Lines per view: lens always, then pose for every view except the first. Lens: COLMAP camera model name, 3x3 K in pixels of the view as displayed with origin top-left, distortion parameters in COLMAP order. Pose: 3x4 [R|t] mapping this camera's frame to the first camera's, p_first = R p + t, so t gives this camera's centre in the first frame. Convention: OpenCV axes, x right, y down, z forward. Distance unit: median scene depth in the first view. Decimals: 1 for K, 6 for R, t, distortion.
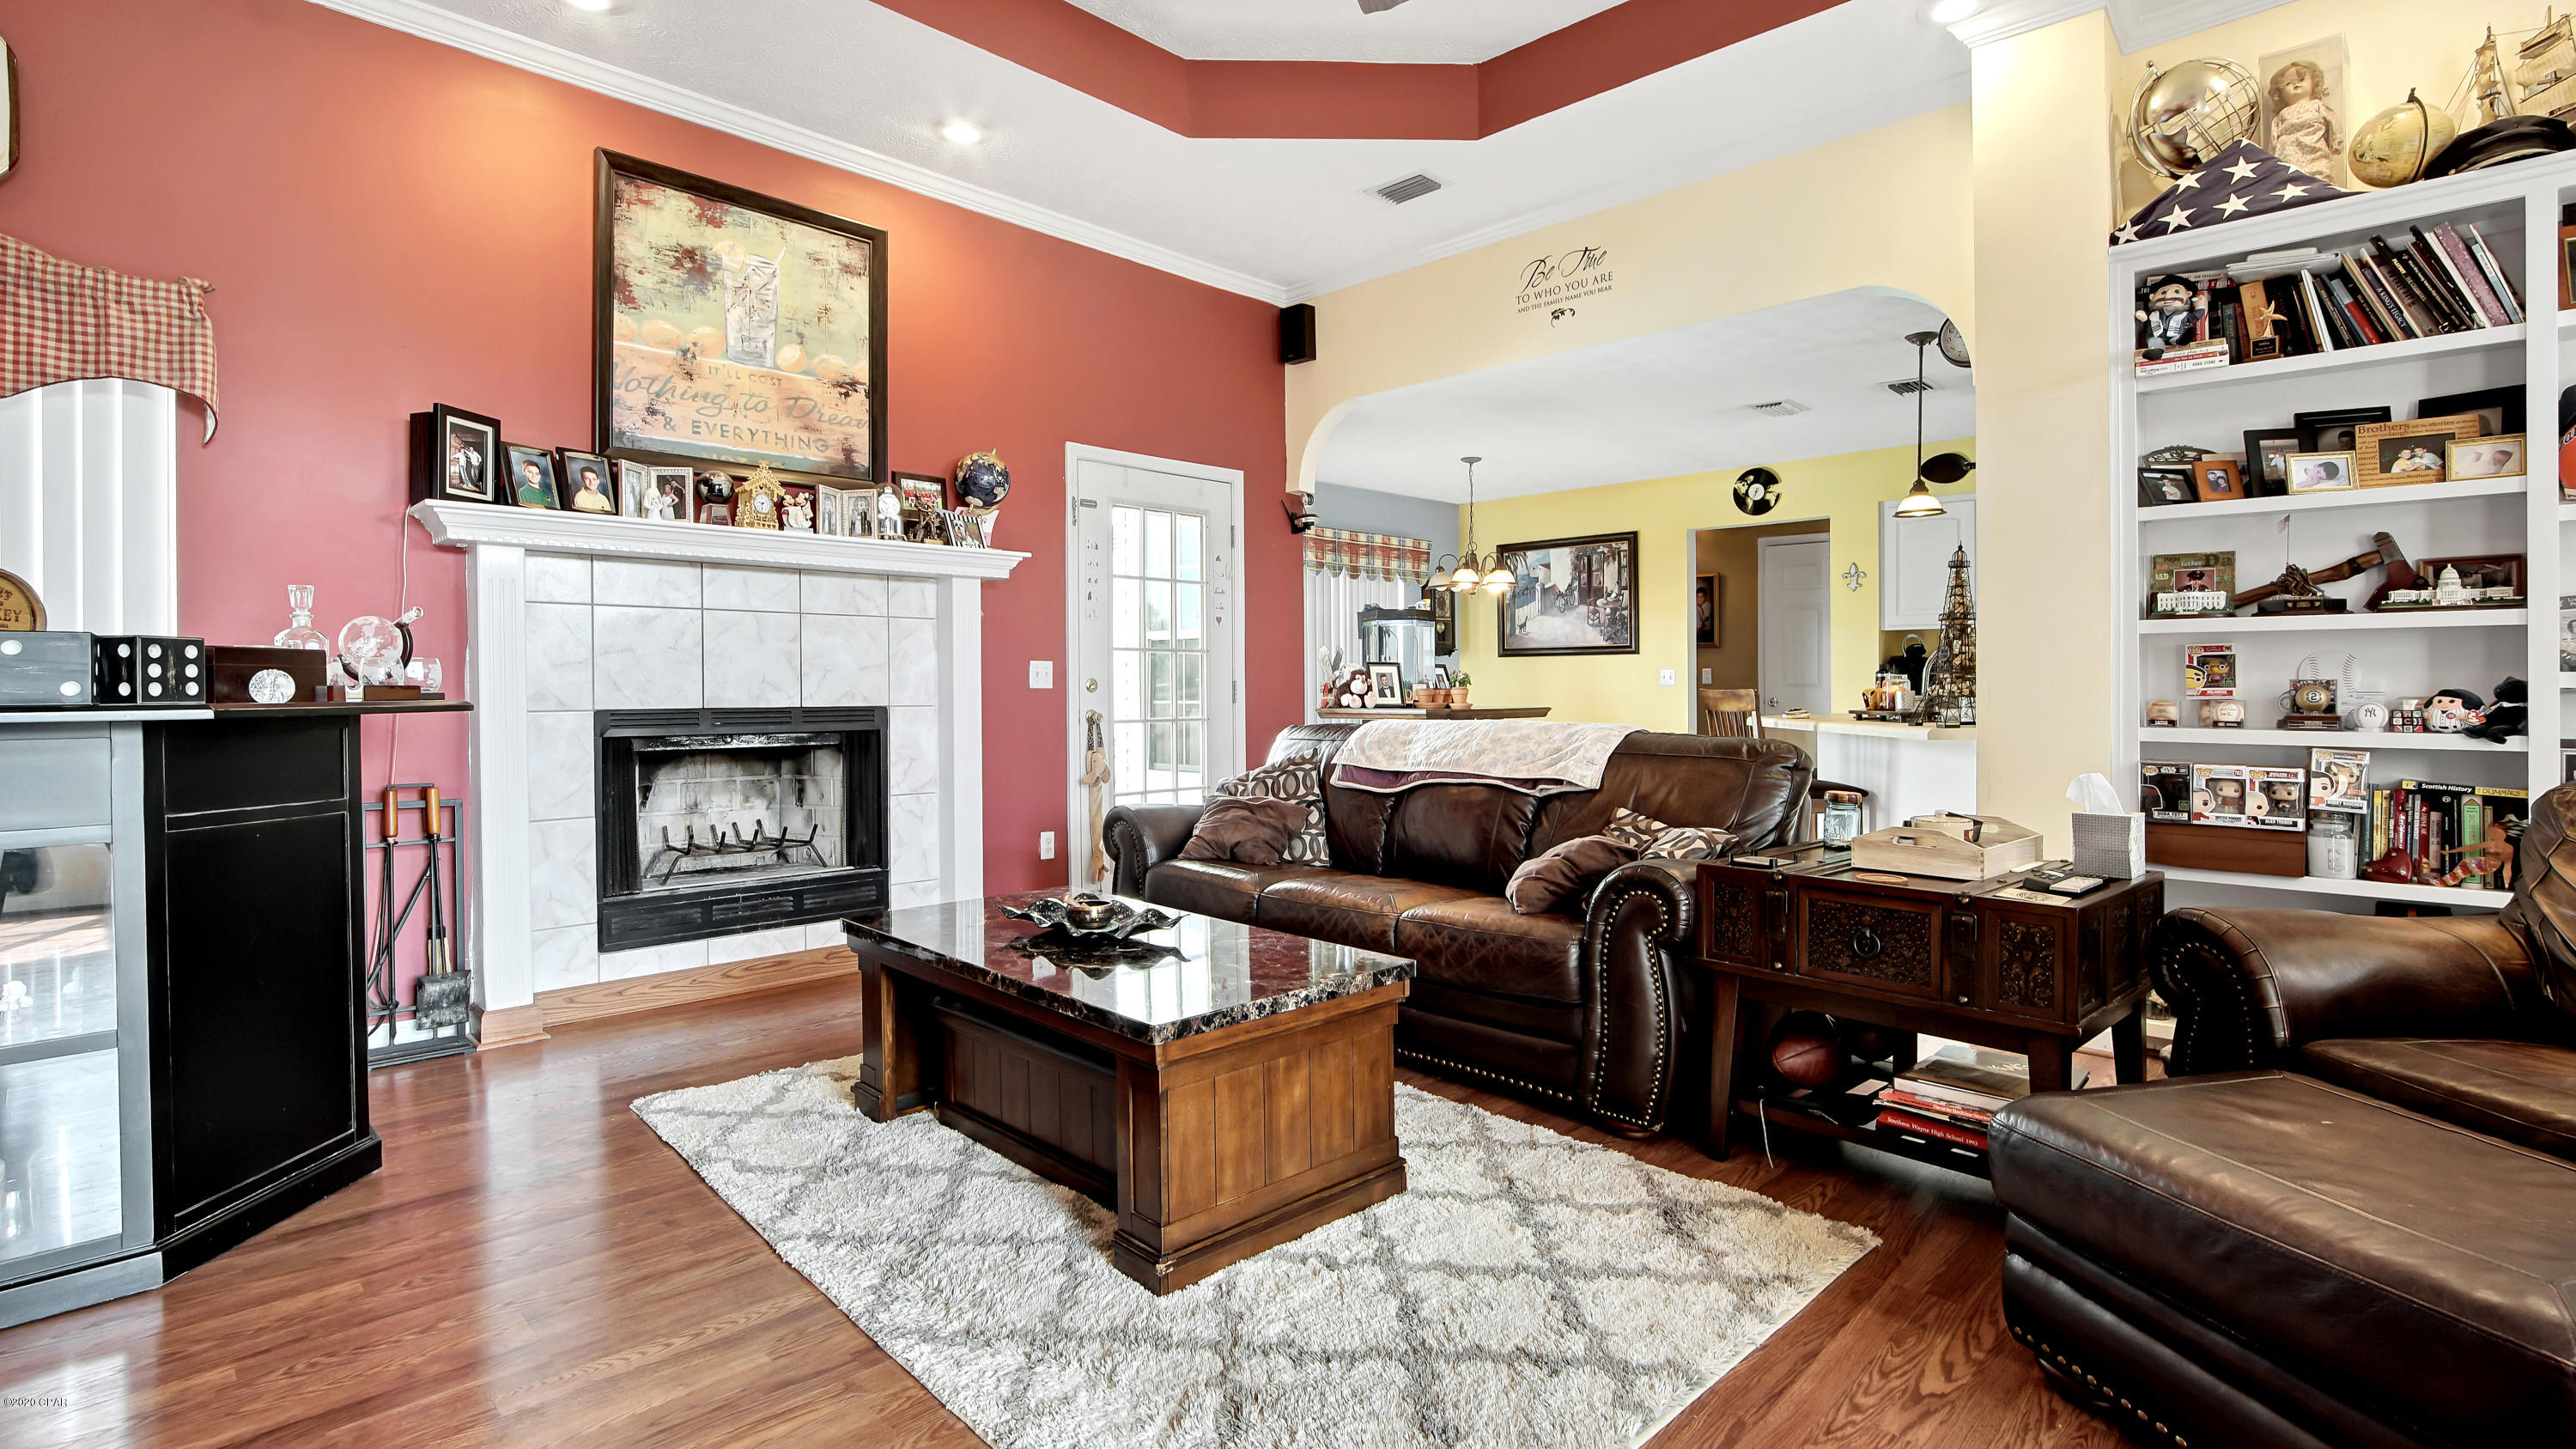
lens RADIAL K [[1219.1, 0, 1323.6], [0, 1219.1, 694.3], [0, 0, 1]] dist [-0.006905, 0.000916]
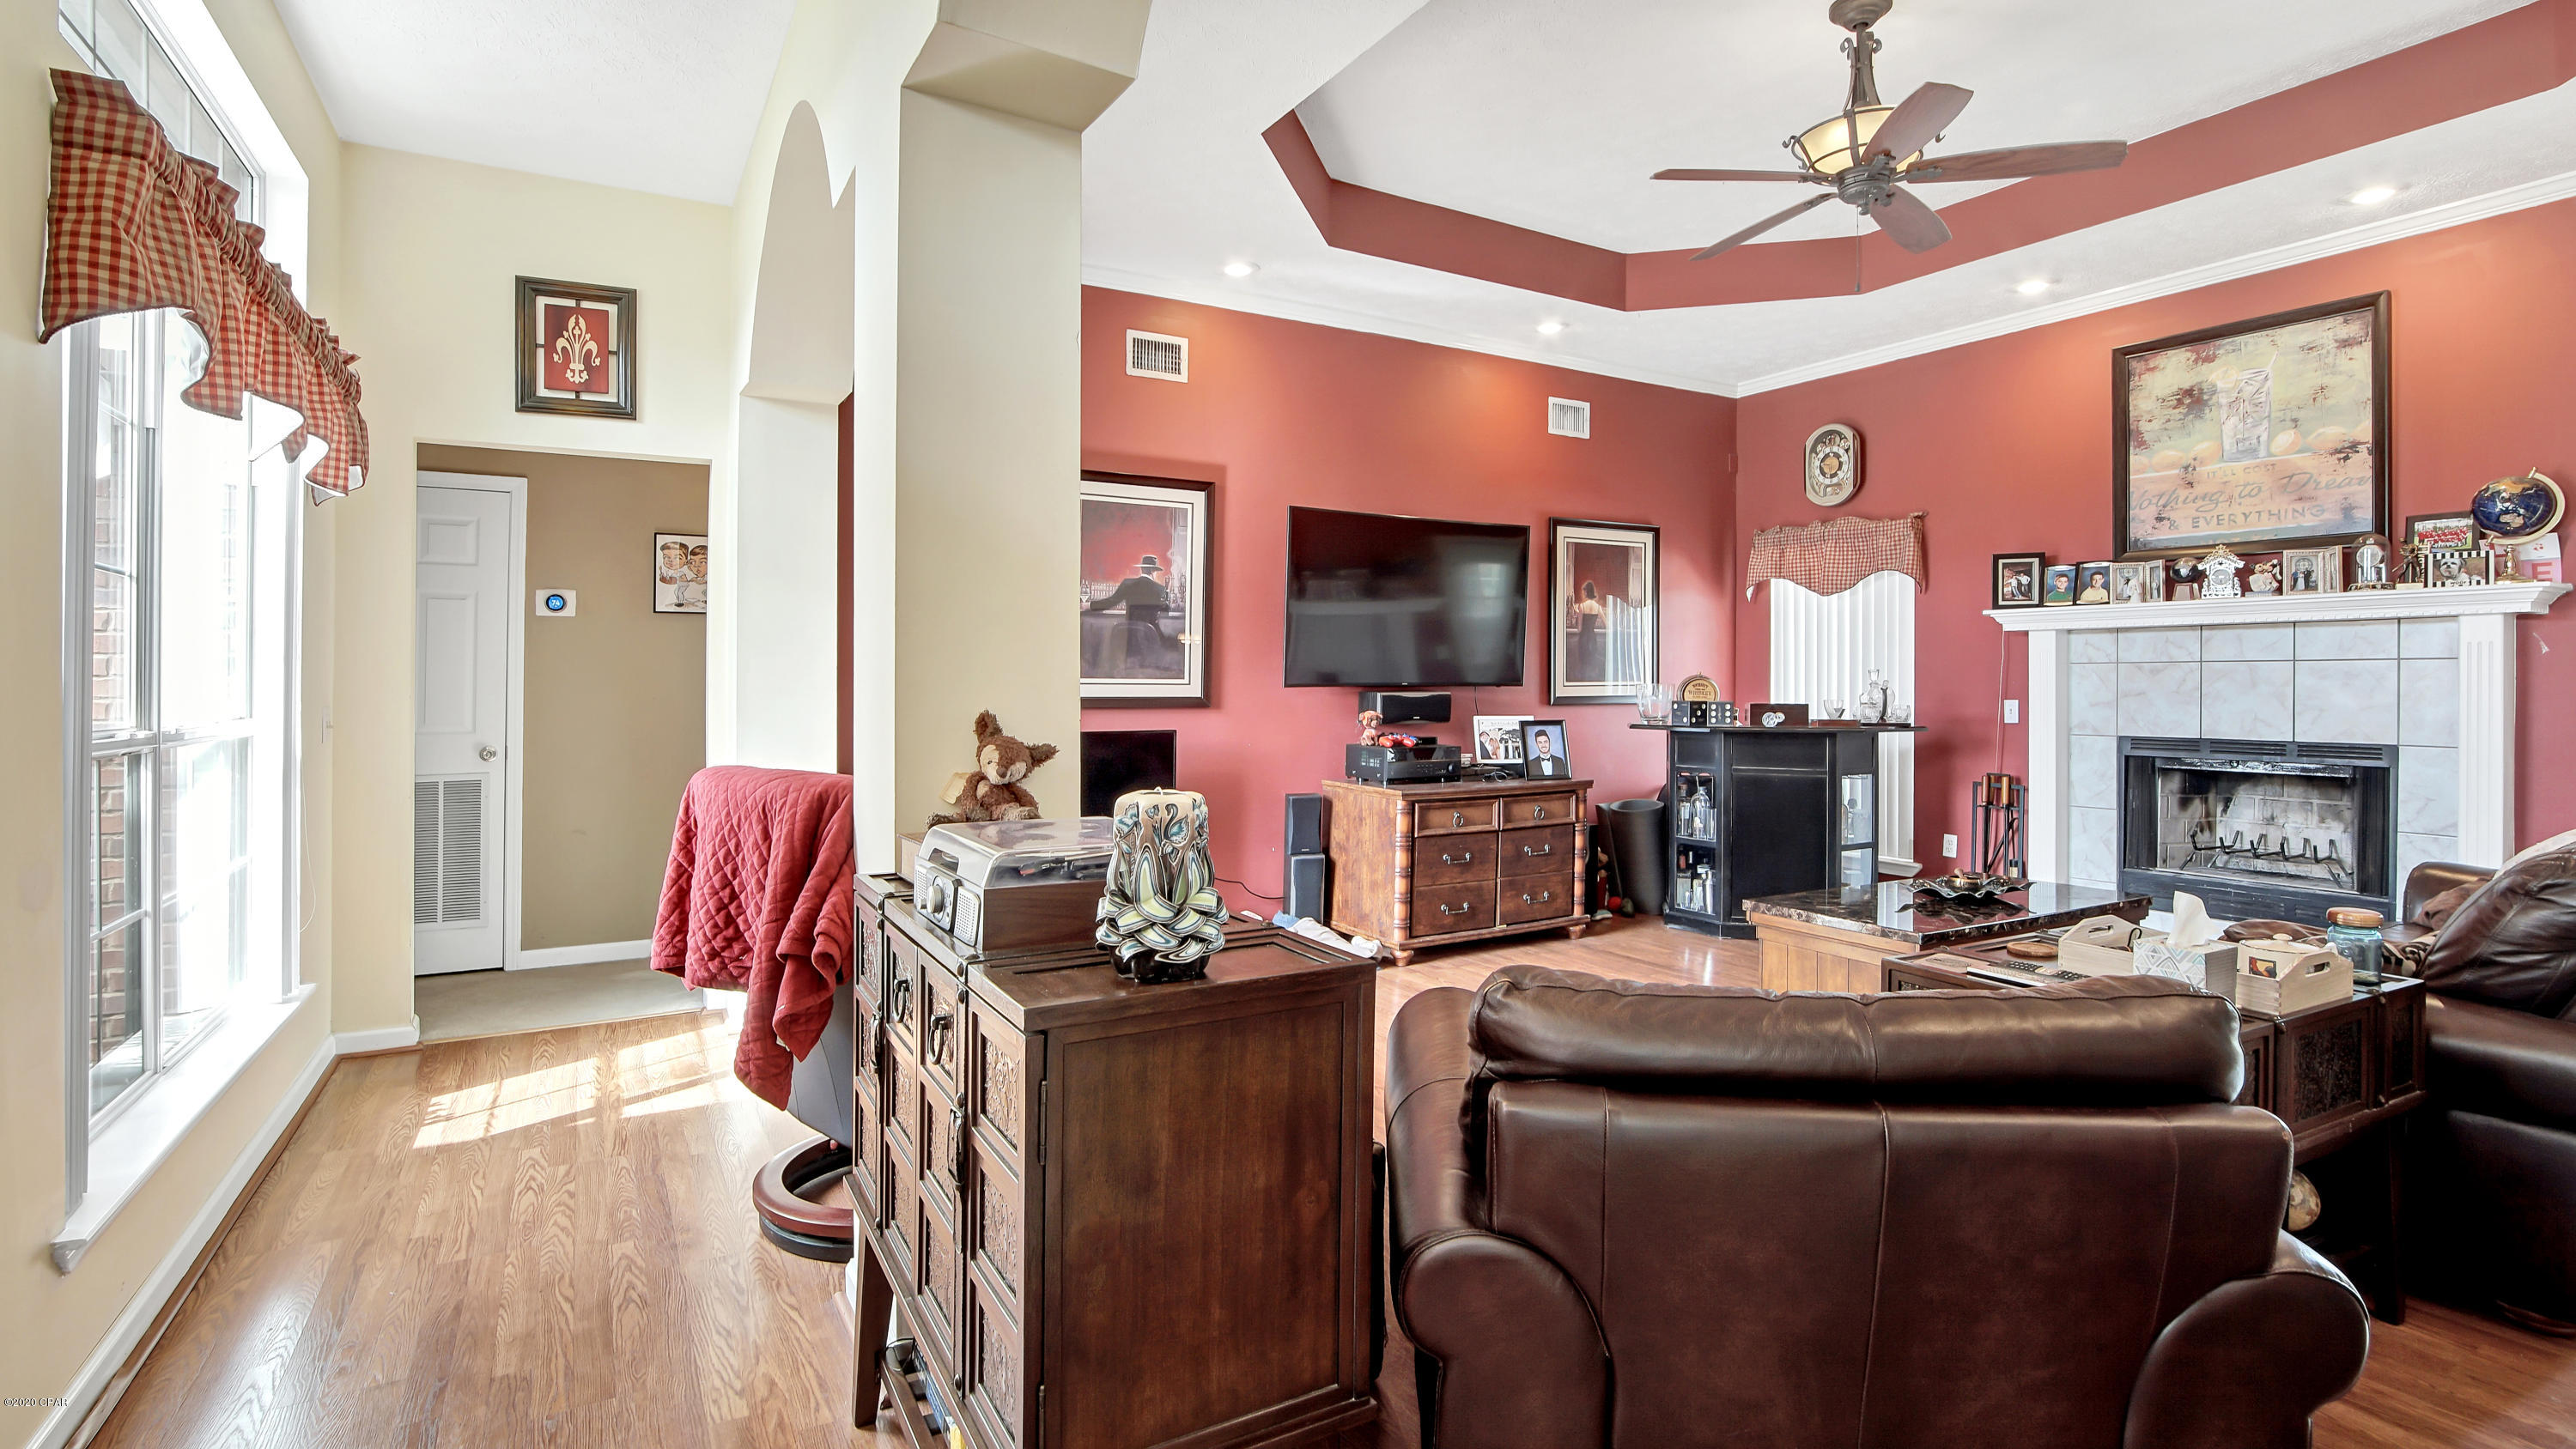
lens RADIAL K [[1218.8, 0, 1318.9], [0, 1218.8, 683.2], [0, 0, 1]] dist [-0.006905, 0.000916]
pose [[-0.235343, 0.000948, -0.971912, 0.921710], [-0.005849, 0.999980, 0.002392, -0.042766], [0.971895, 0.006247, -0.235333, 0.376206]]
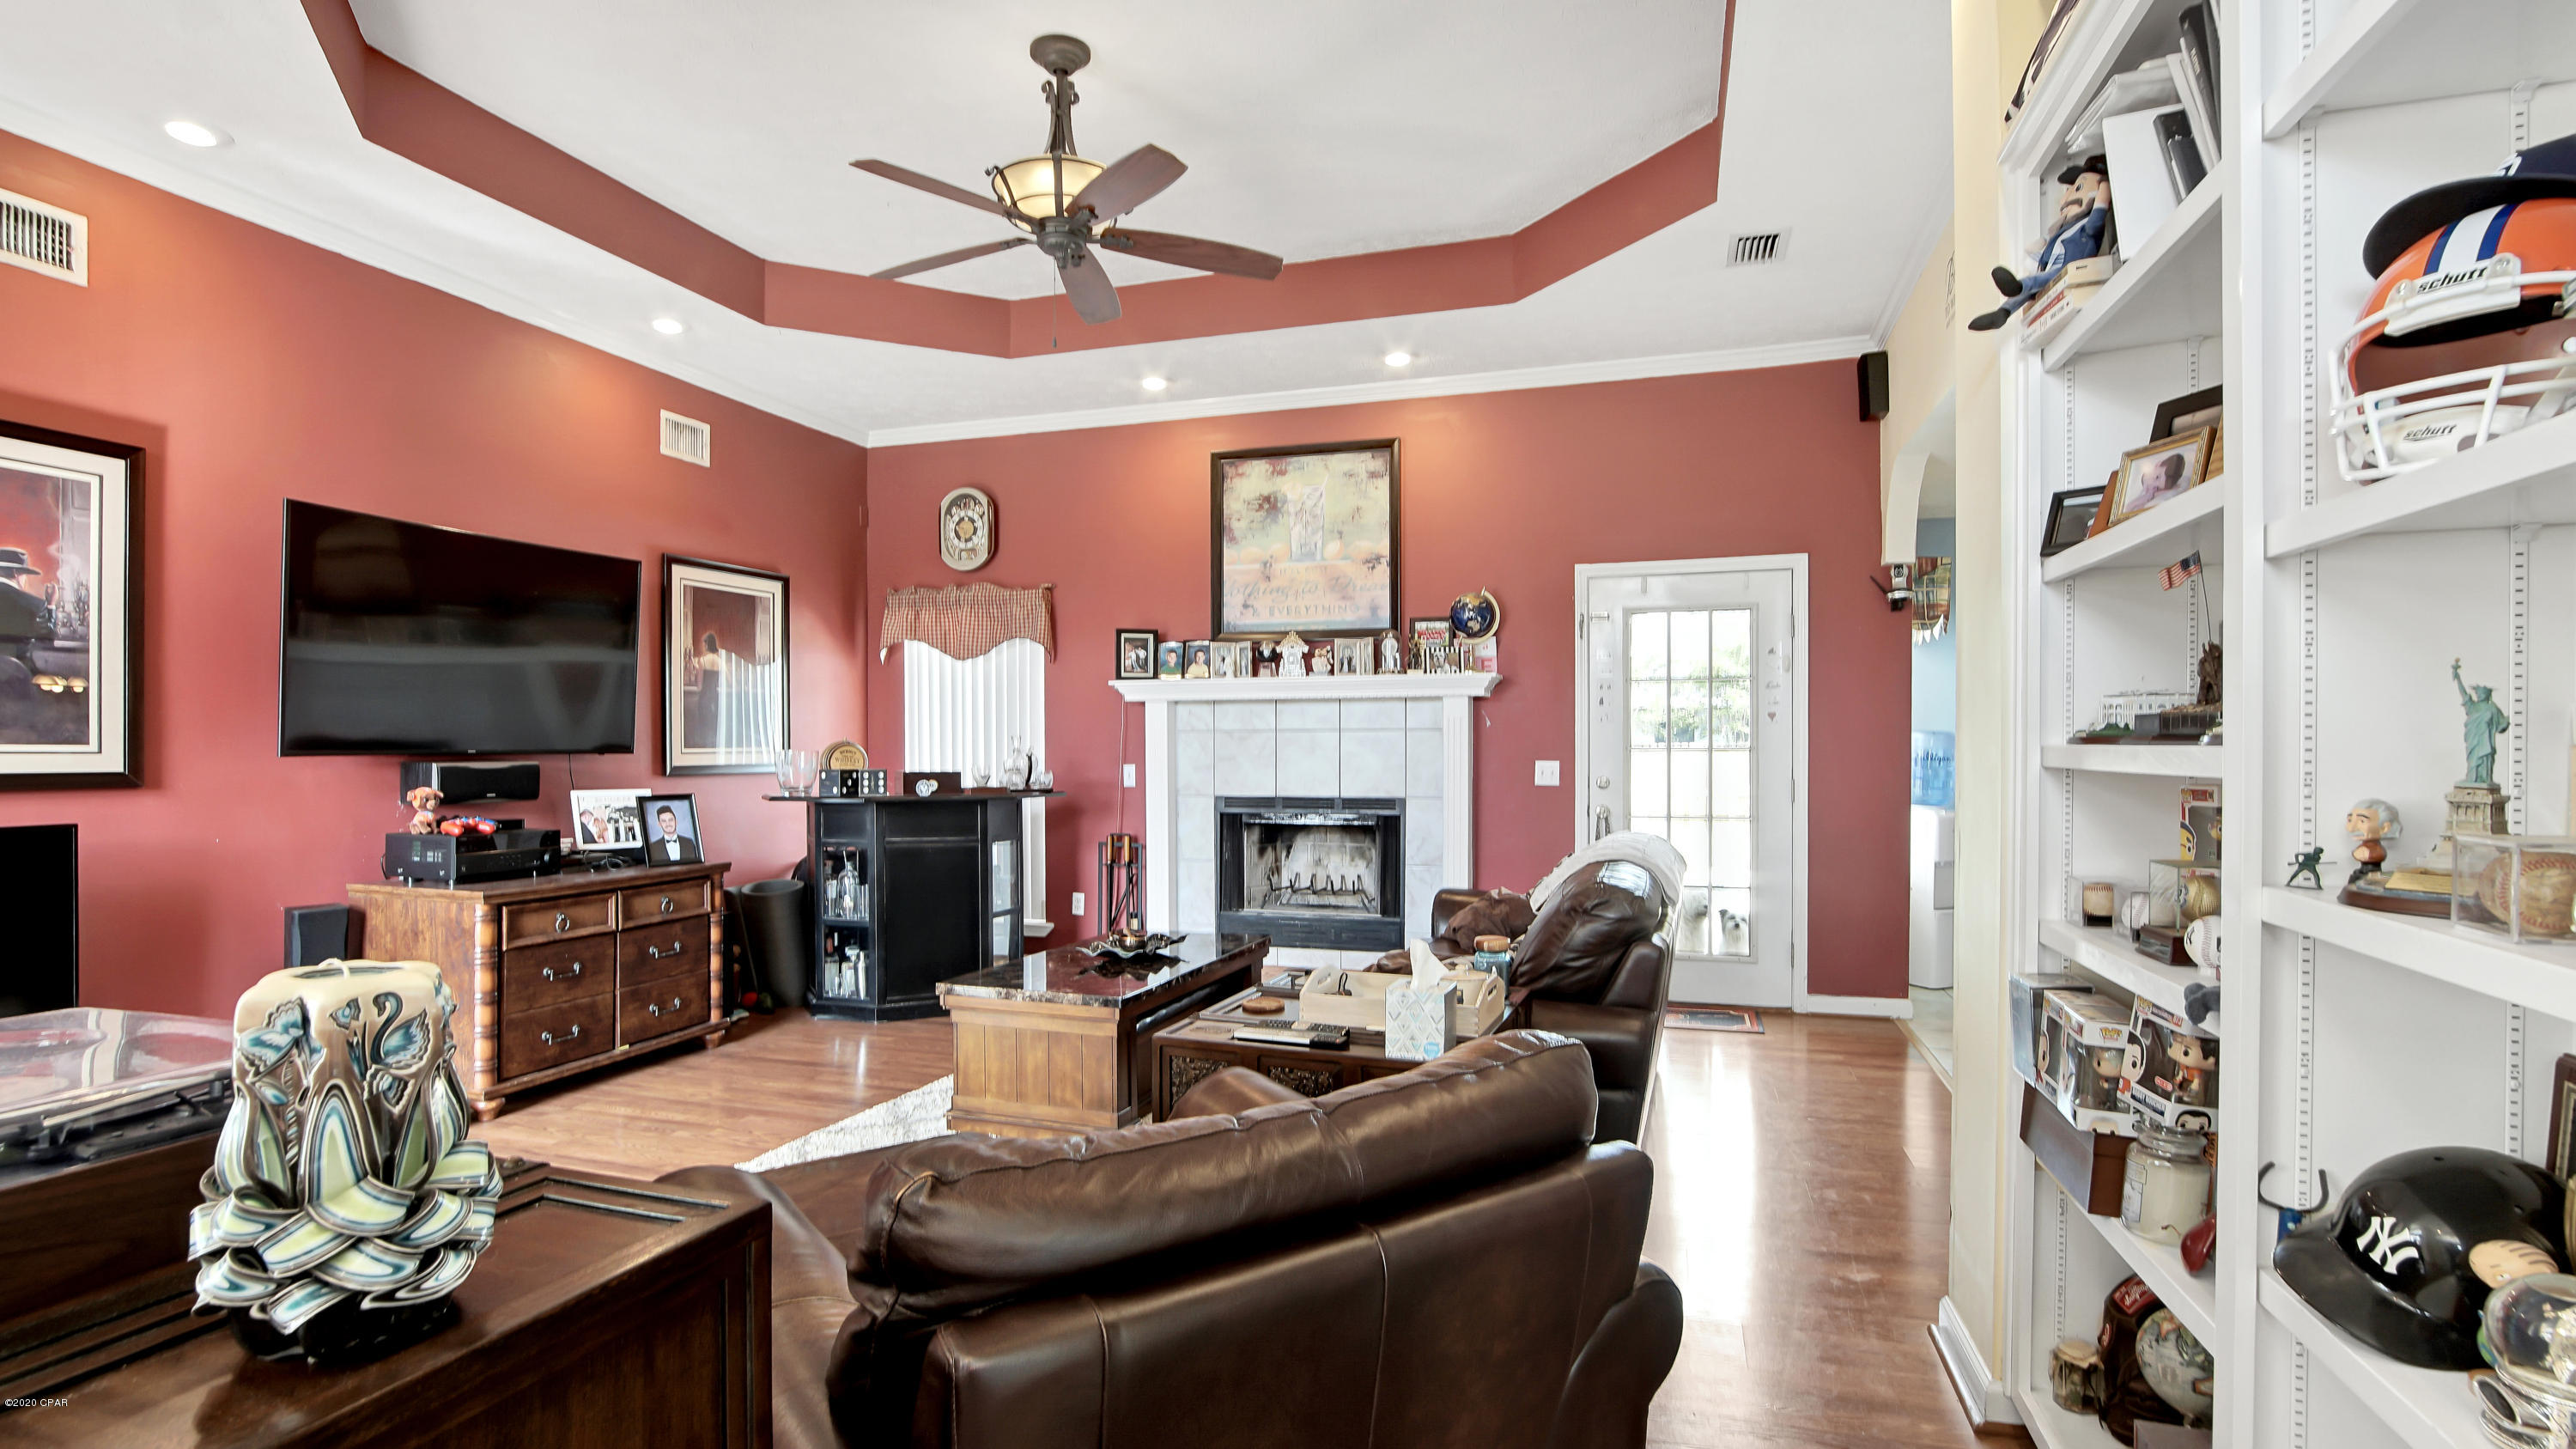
lens RADIAL K [[1219.1, 0, 1249.1], [0, 1219.1, 767.7], [0, 0, 1]] dist [-0.006905, 0.000916]
pose [[0.439970, 0.014374, -0.897897, 0.805042], [-0.004329, 0.999894, 0.013886, -0.042724], [0.898002, -0.002222, 0.439986, 0.287639]]
